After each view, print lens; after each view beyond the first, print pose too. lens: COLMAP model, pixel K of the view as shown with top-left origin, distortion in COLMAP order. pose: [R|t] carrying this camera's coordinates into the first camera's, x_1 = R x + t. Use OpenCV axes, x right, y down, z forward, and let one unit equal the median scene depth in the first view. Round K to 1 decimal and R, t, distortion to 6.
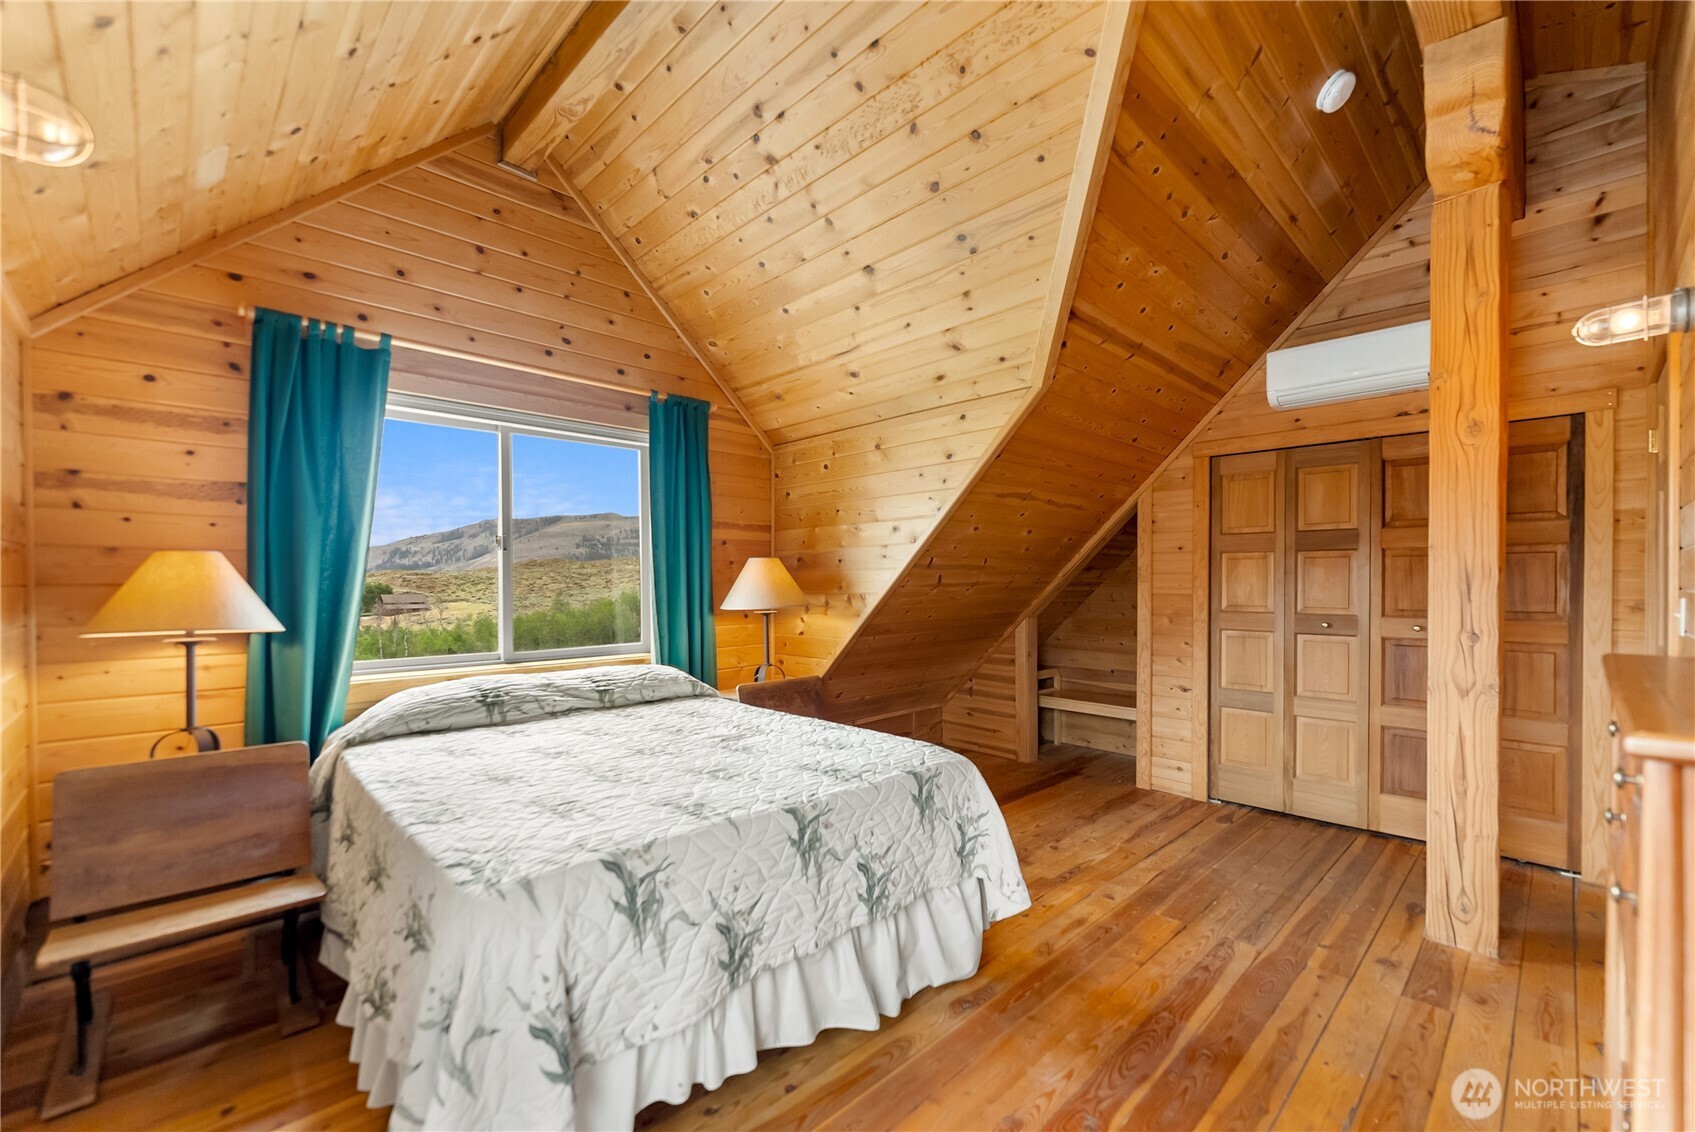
lens RADIAL K [[700.7, 0, 846.4], [0, 700.7, 585.9], [0, 0, 1]] dist [-0.001452, -0.000125]
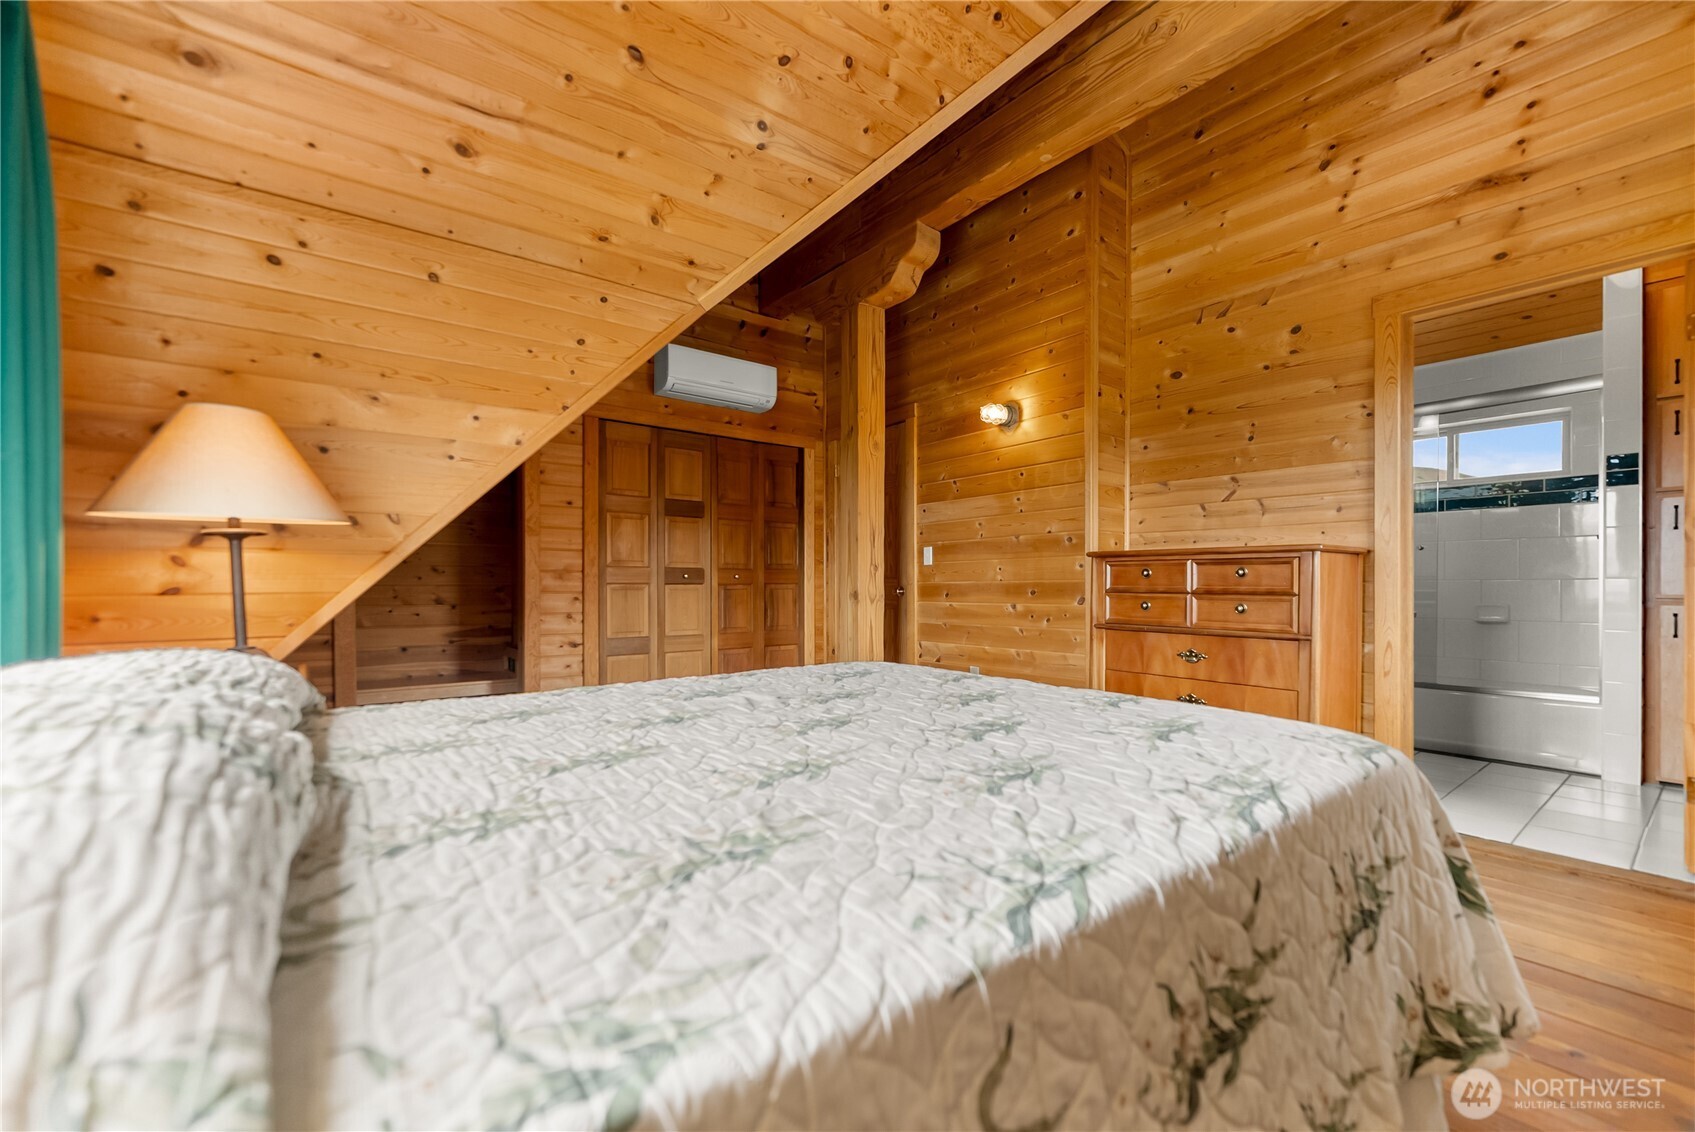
lens RADIAL K [[701.1, 0, 854.0], [0, 701.1, 591.6], [0, 0, 1]] dist [0.002955, 0.000155]
pose [[0.104040, -0.008832, 0.994534, -0.513909], [0.009226, 0.999926, 0.007915, 0.073707], [-0.994530, 0.008352, 0.104114, 0.550413]]
